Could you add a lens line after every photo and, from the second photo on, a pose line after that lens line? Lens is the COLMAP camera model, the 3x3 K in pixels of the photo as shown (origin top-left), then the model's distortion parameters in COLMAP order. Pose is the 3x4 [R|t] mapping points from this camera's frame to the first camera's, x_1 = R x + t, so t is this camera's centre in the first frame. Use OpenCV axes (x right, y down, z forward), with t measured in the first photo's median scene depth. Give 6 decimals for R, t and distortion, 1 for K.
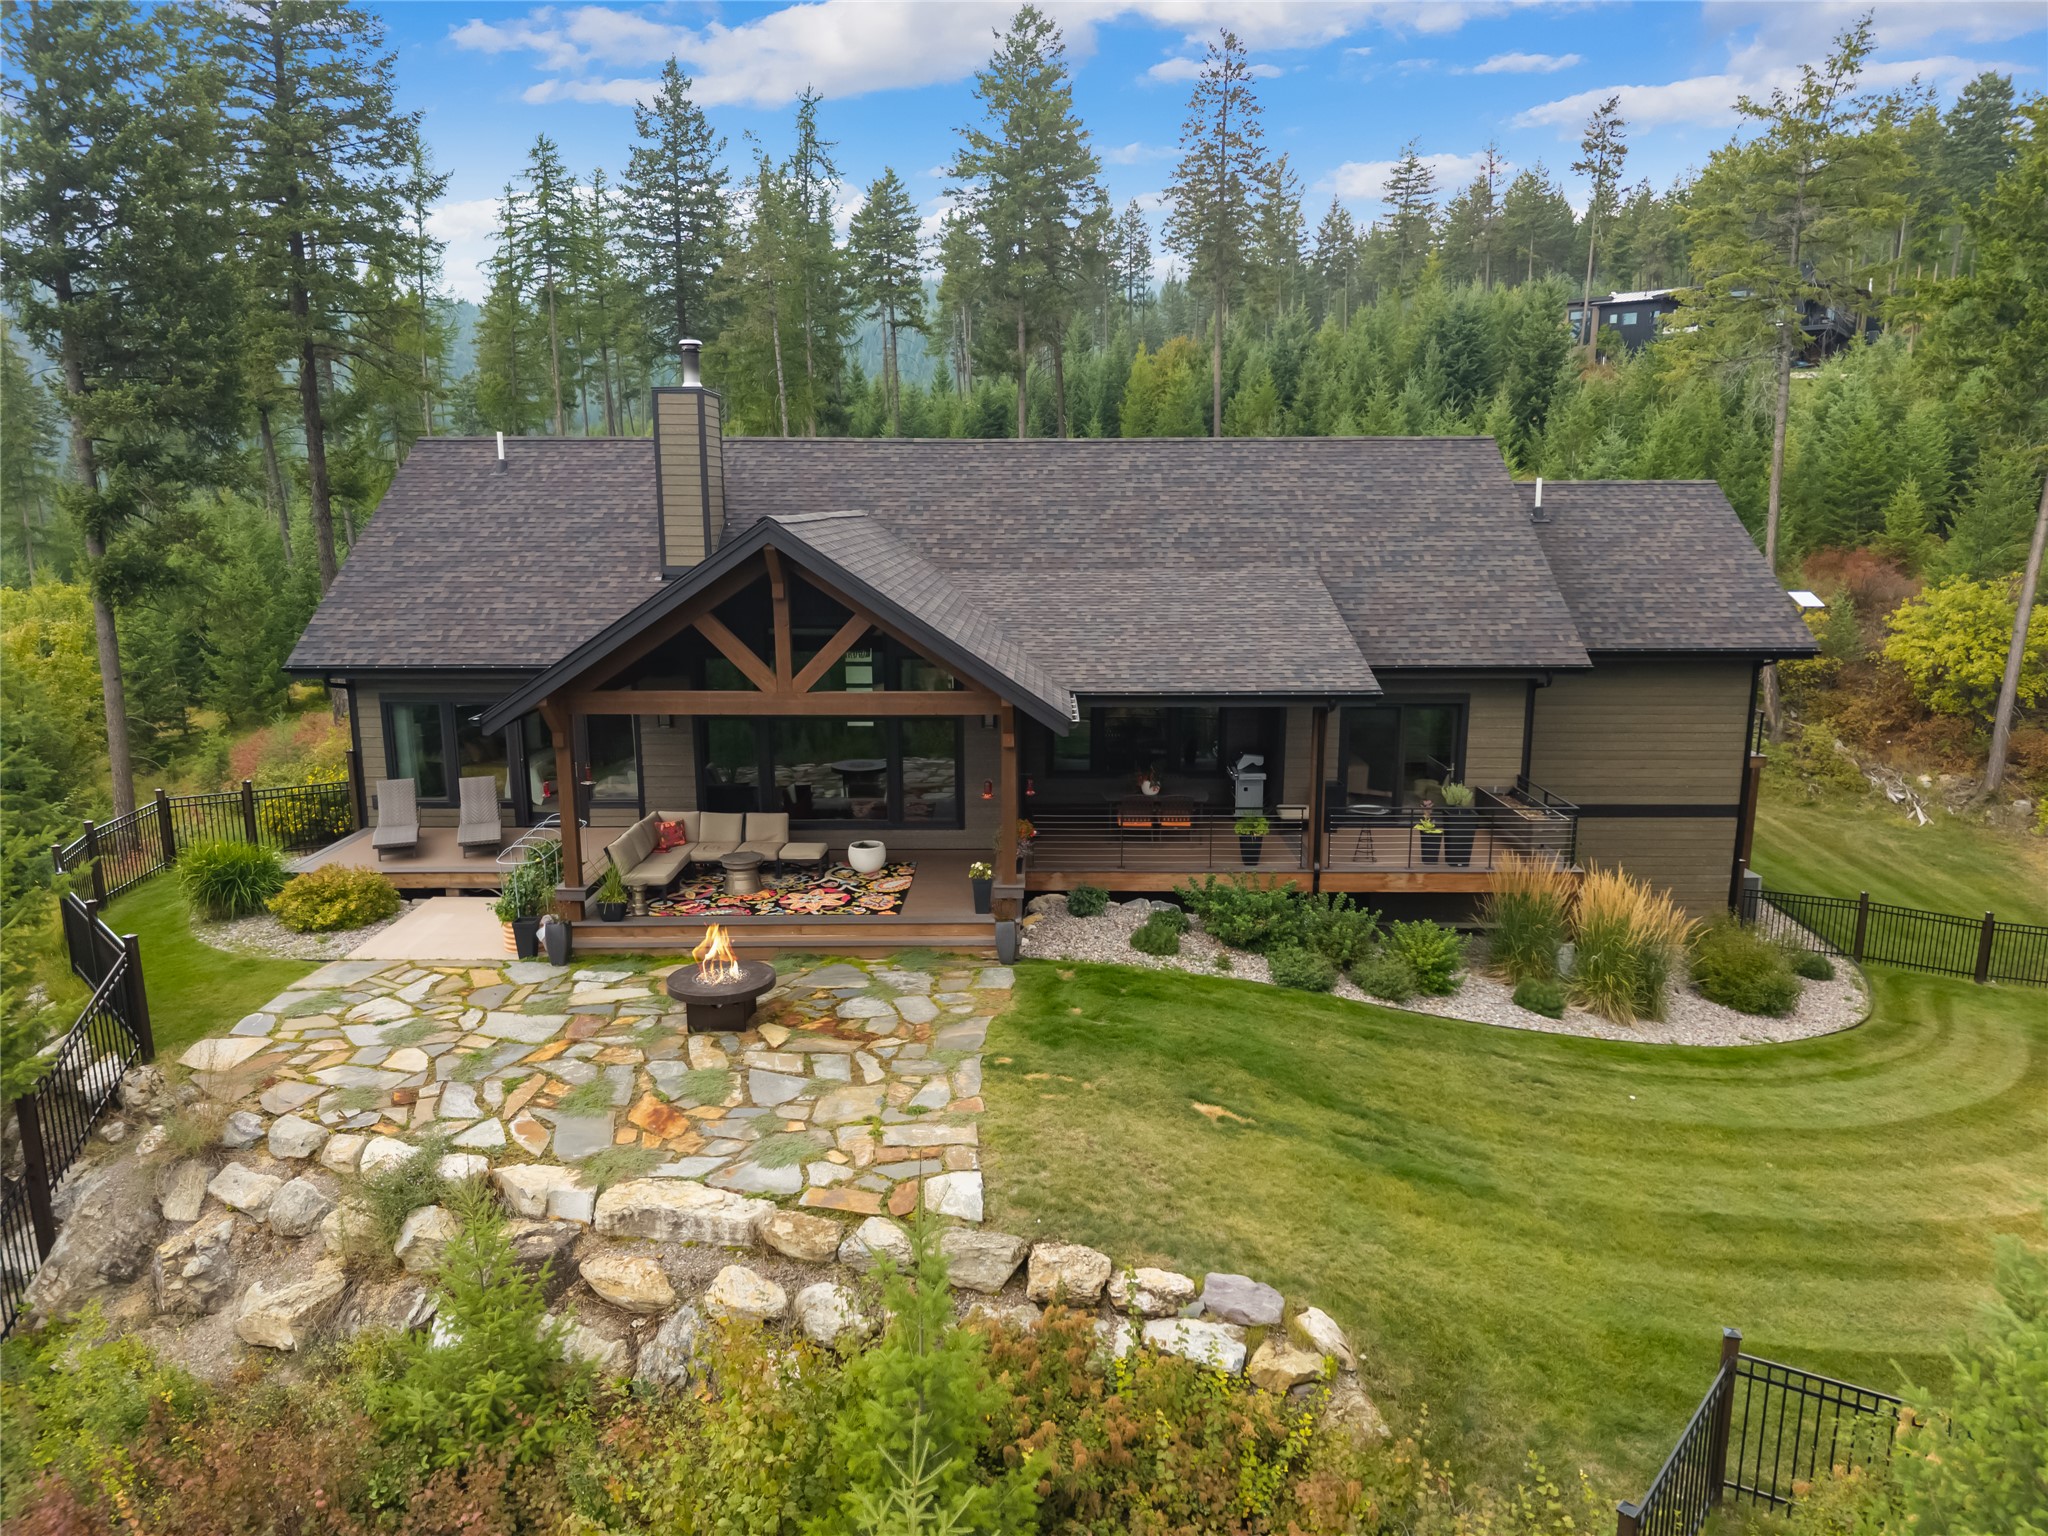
lens RADIAL K [[1390.2, 0, 1024.0], [0, 1390.2, 768.0], [0, 0, 1]] dist [0.019684, -0.004653]
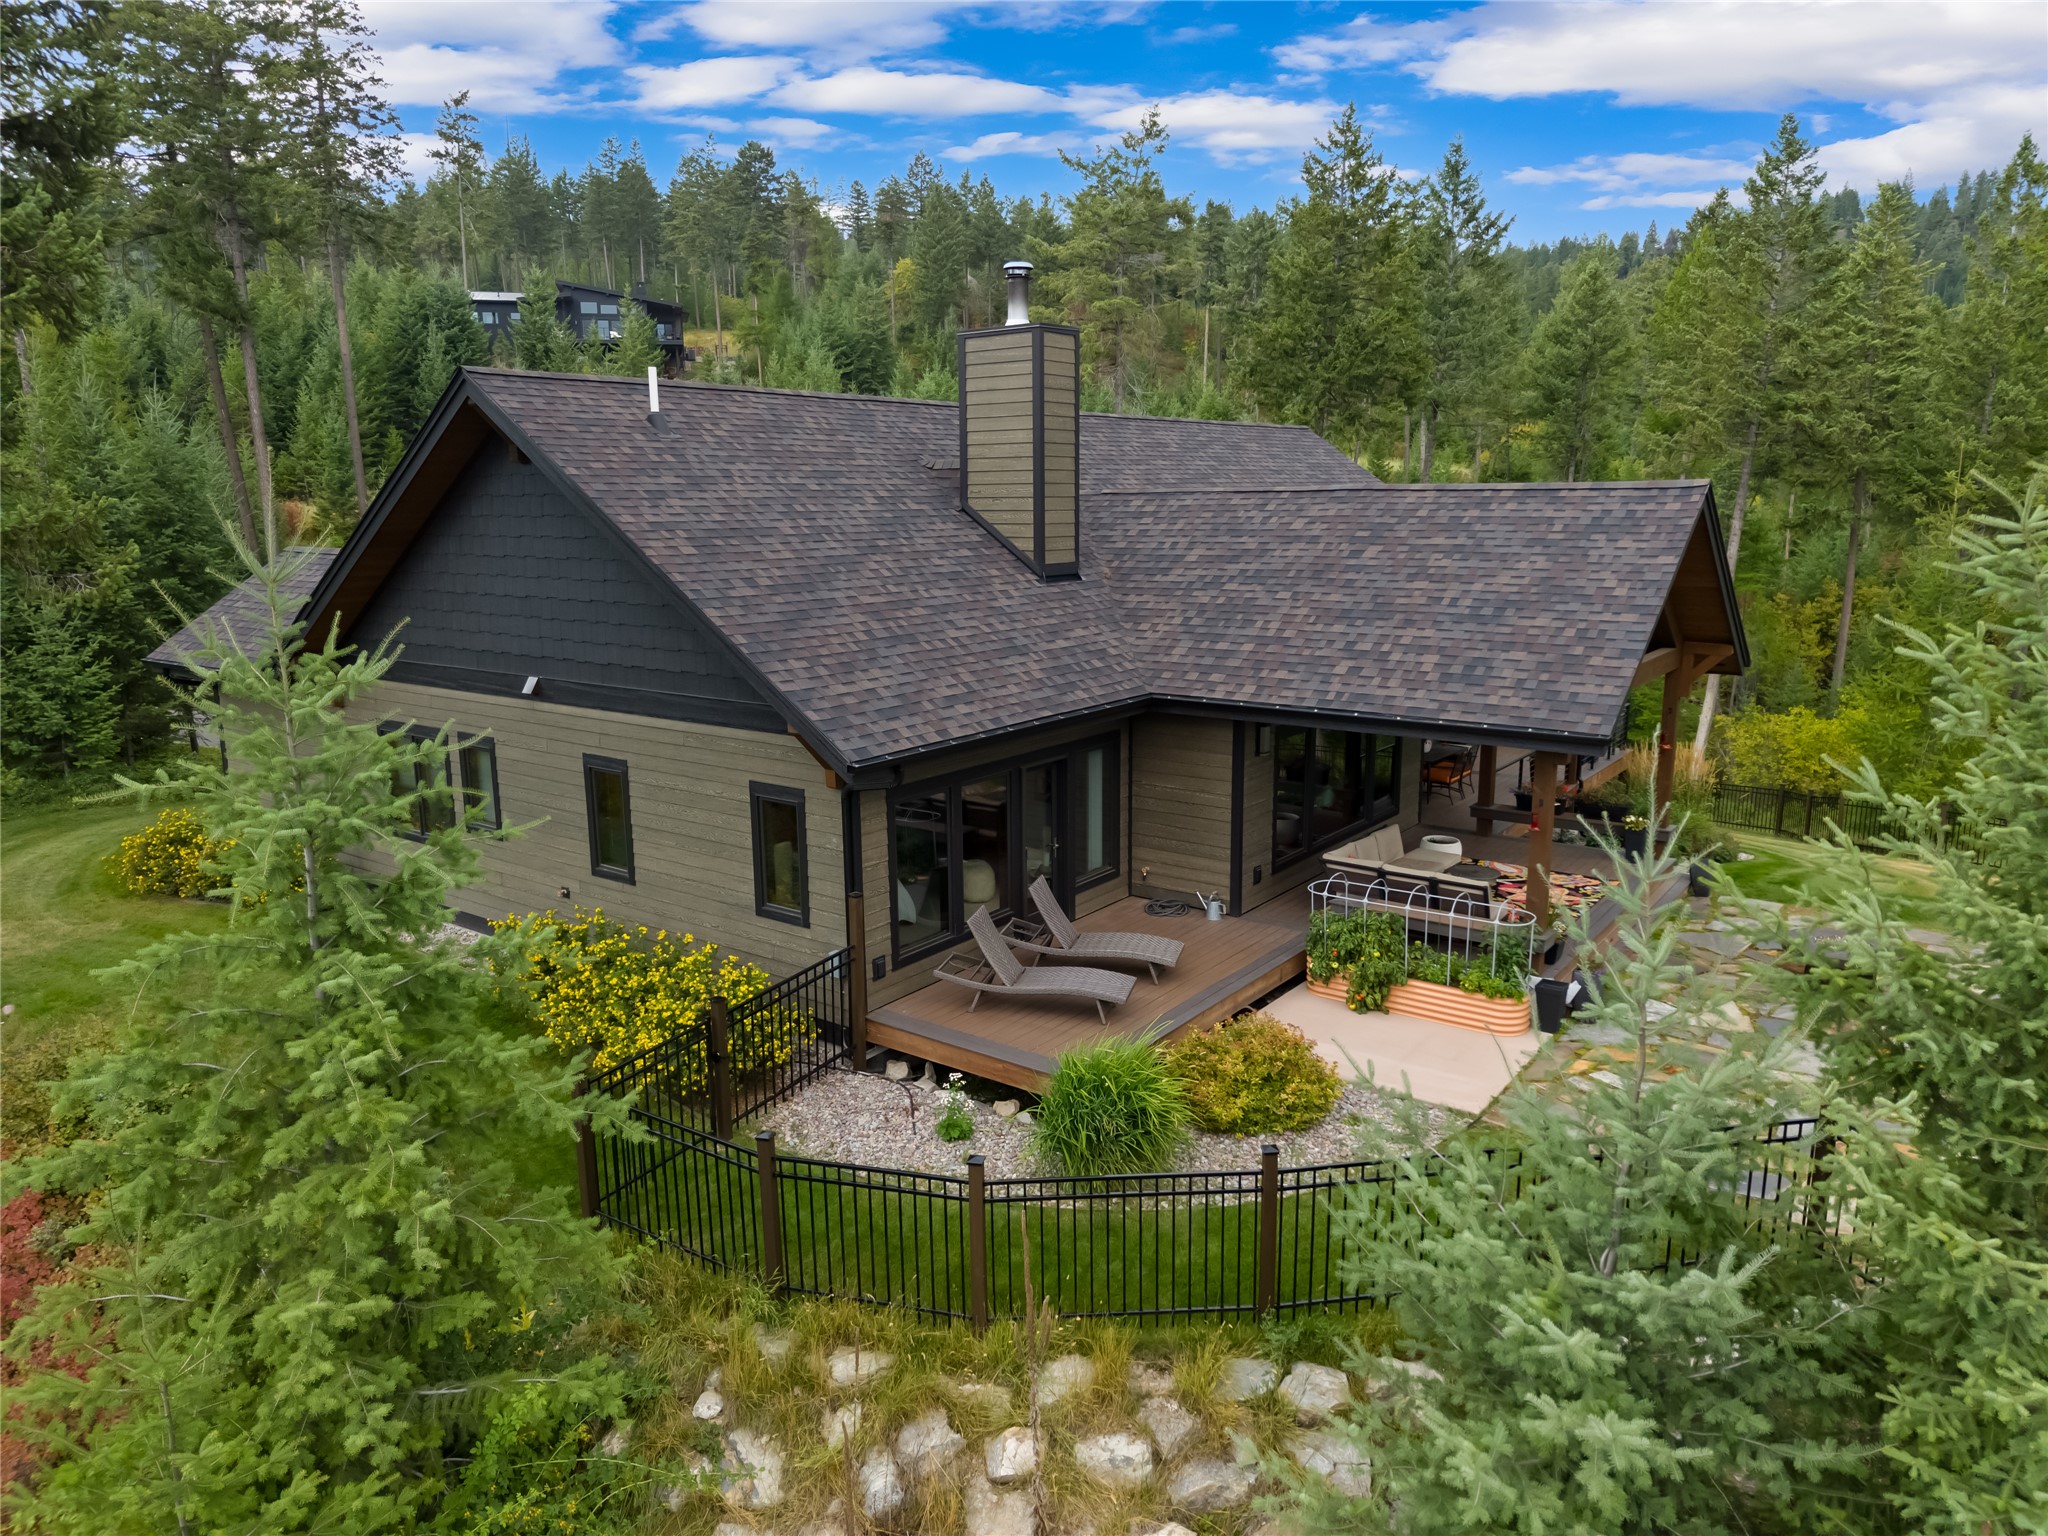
lens RADIAL K [[1383.2, 0, 1024.0], [0, 1383.2, 768.0], [0, 0, 1]] dist [0.000482, -0.004102]
pose [[0.594249, -0.161698, 0.787859, -1.128873], [0.160018, 0.983768, 0.081211, -0.127166], [-0.788202, 0.077812, 0.610477, 0.723115]]
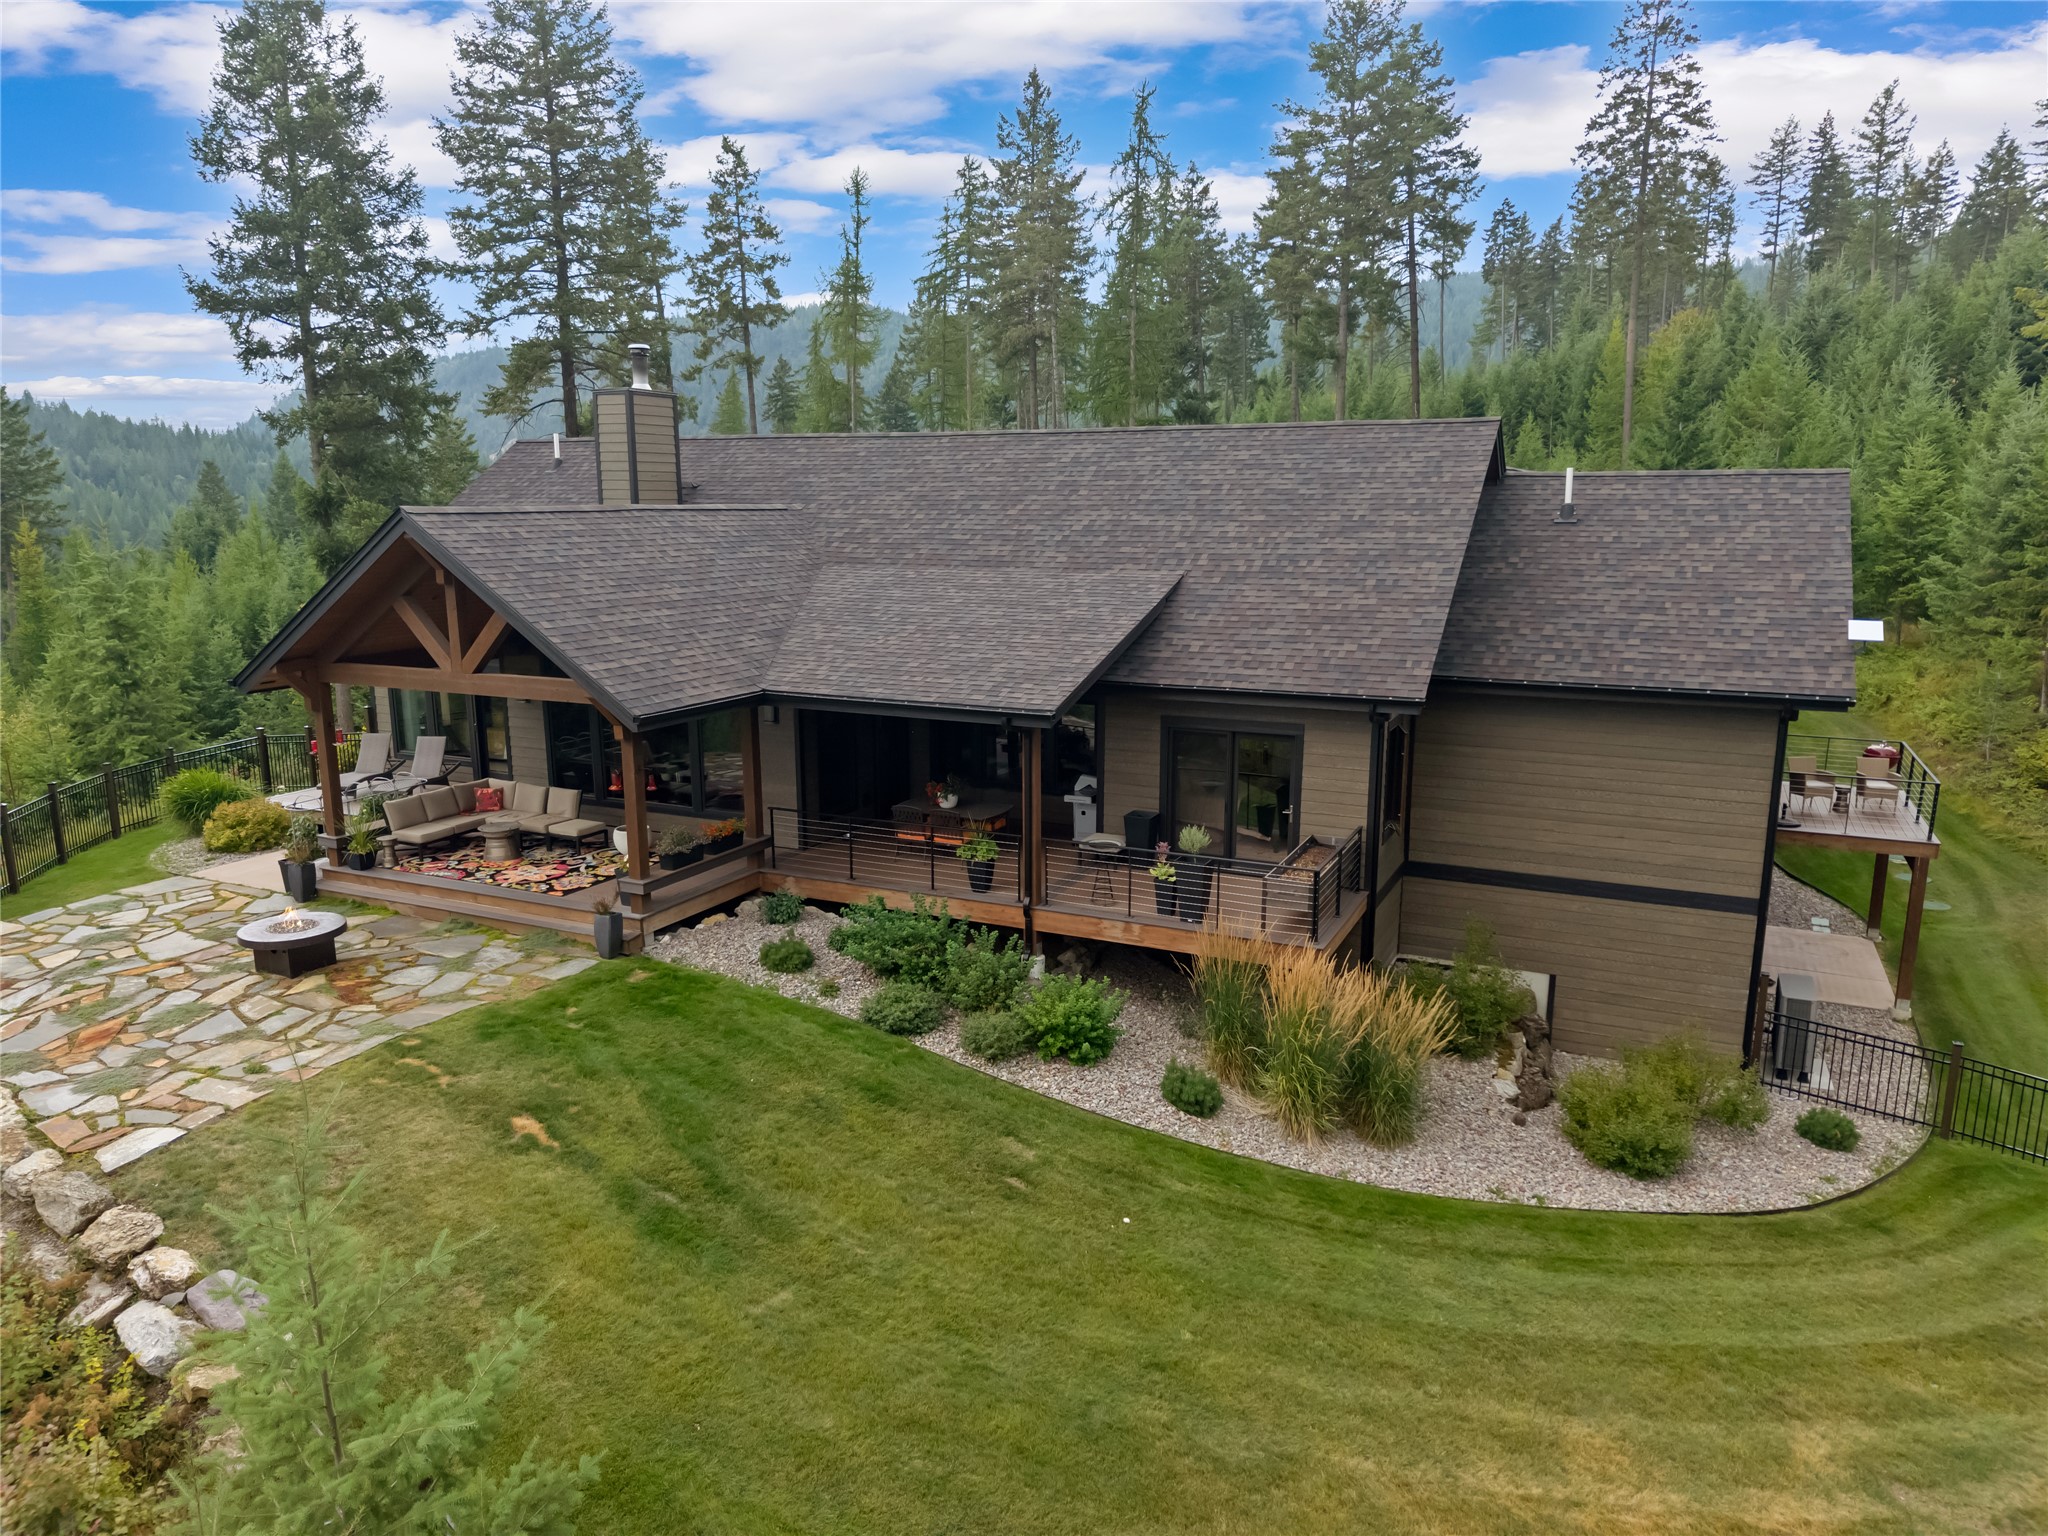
lens RADIAL K [[1383.2, 0, 1024.0], [0, 1383.2, 768.0], [0, 0, 1]] dist [0.000482, -0.004102]
pose [[0.901070, 0.082581, -0.425739, 0.650647], [-0.081035, 0.996473, 0.021779, -0.039608], [0.426036, 0.014876, 0.904584, 0.215925]]
